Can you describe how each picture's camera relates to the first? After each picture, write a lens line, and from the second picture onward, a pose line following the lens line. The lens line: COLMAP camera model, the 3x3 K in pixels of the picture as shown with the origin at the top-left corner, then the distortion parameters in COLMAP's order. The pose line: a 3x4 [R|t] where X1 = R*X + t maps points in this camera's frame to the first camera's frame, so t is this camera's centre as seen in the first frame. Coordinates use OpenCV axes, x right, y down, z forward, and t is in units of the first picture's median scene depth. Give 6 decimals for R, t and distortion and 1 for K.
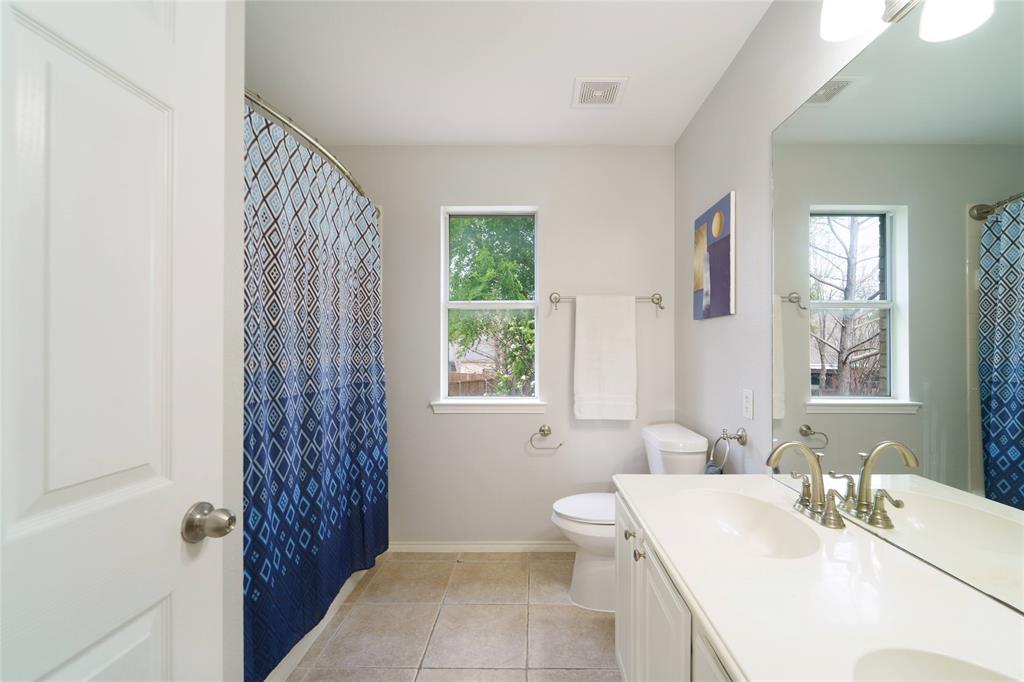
lens RADIAL K [[412.1, 0, 506.3], [0, 412.1, 345.8], [0, 0, 1]] dist [-0.000441, -0.001054]
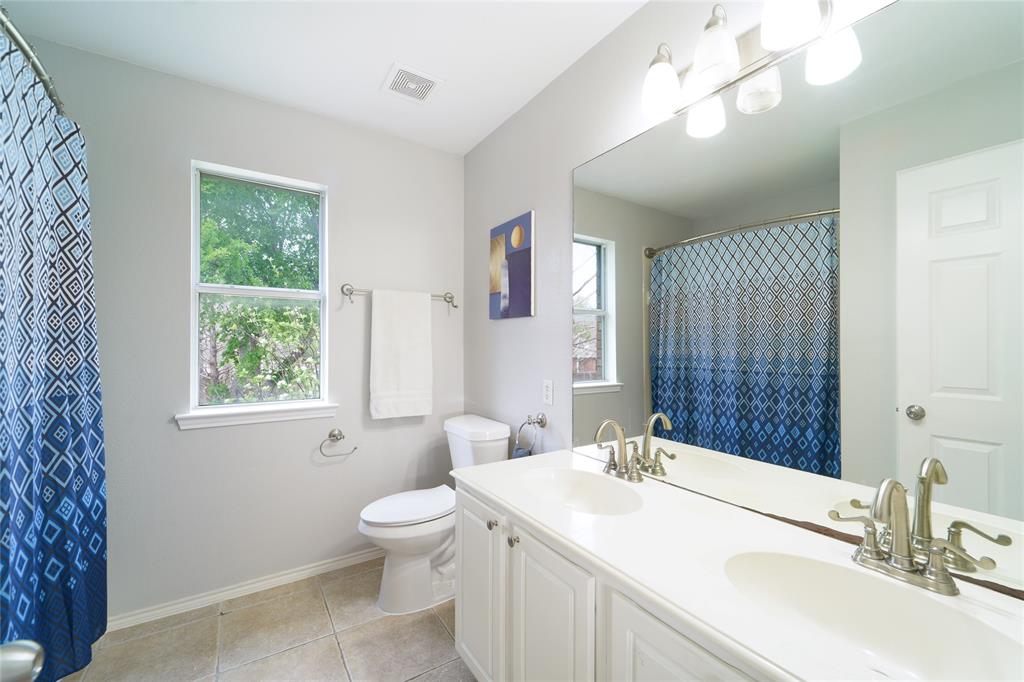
lens RADIAL K [[412.1, 0, 508.9], [0, 412.1, 340.6], [0, 0, 1]] dist [-0.000441, -0.001054]
pose [[0.838132, 0.006903, 0.545423, -0.110667], [-0.006138, 0.999976, -0.003224, -0.002186], [-0.545432, -0.000646, 0.838155, 0.046966]]
